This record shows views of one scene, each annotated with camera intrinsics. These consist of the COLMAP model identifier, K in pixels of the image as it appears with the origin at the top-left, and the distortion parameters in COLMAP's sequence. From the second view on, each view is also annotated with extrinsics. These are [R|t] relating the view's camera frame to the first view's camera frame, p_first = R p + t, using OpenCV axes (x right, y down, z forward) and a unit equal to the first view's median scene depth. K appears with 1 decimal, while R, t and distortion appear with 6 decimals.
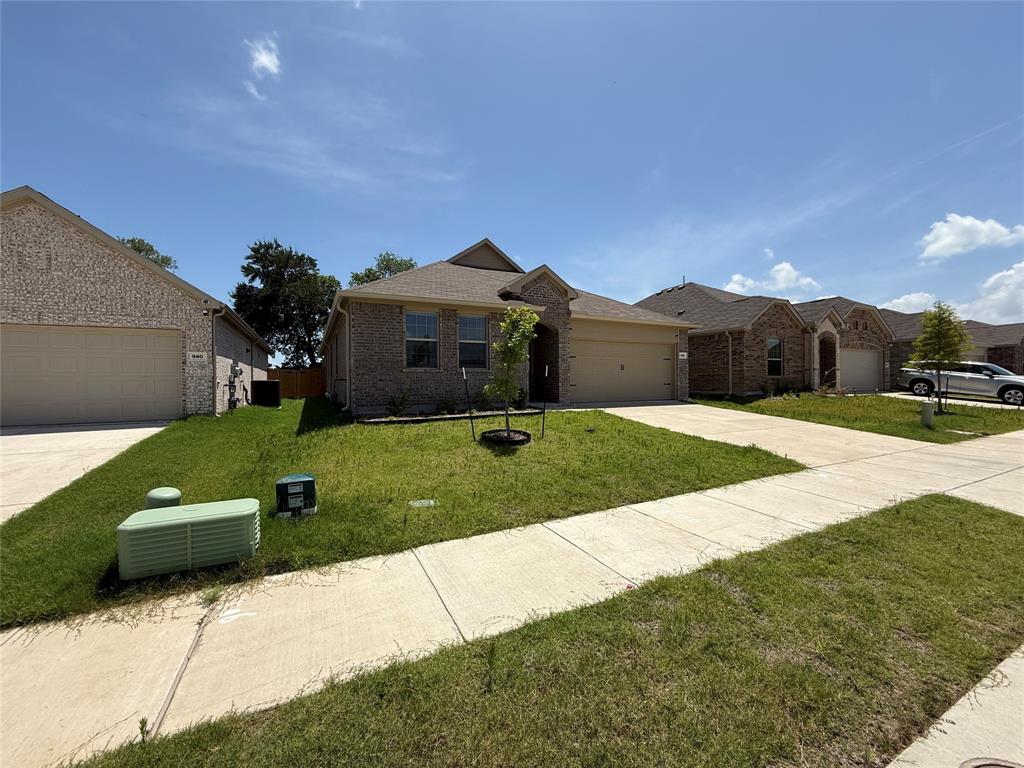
lens RADIAL K [[413.2, 0, 515.5], [0, 413.2, 383.0], [0, 0, 1]] dist [-0.000180, 0.000370]
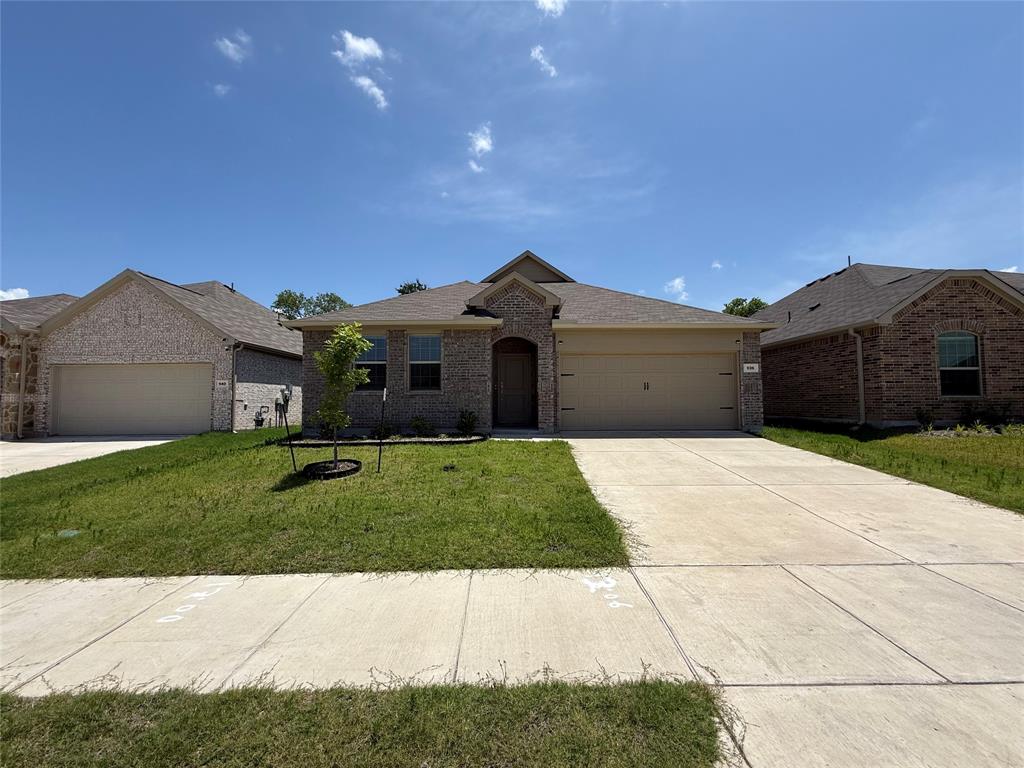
lens RADIAL K [[413.2, 0, 512.0], [0, 413.2, 384.9], [0, 0, 1]] dist [-0.000180, 0.000370]
pose [[0.891734, -0.016130, -0.452272, 0.401540], [-0.002282, 0.999192, -0.040135, -0.009055], [0.452553, 0.036822, 0.890977, 0.201930]]
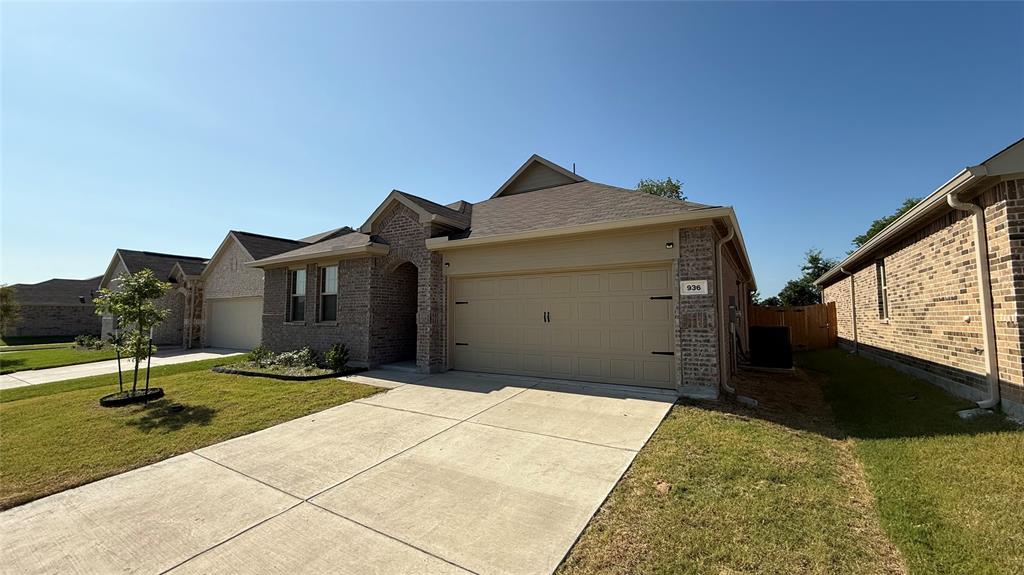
lens RADIAL K [[411.1, 0, 508.9], [0, 411.1, 286.5], [0, 0, 1]] dist [-0.001315, 0.000405]
pose [[0.512006, -0.055034, -0.857217, 0.745450], [-0.004401, 0.997764, -0.066686, -0.043851], [0.858970, 0.037917, 0.510619, 0.697382]]
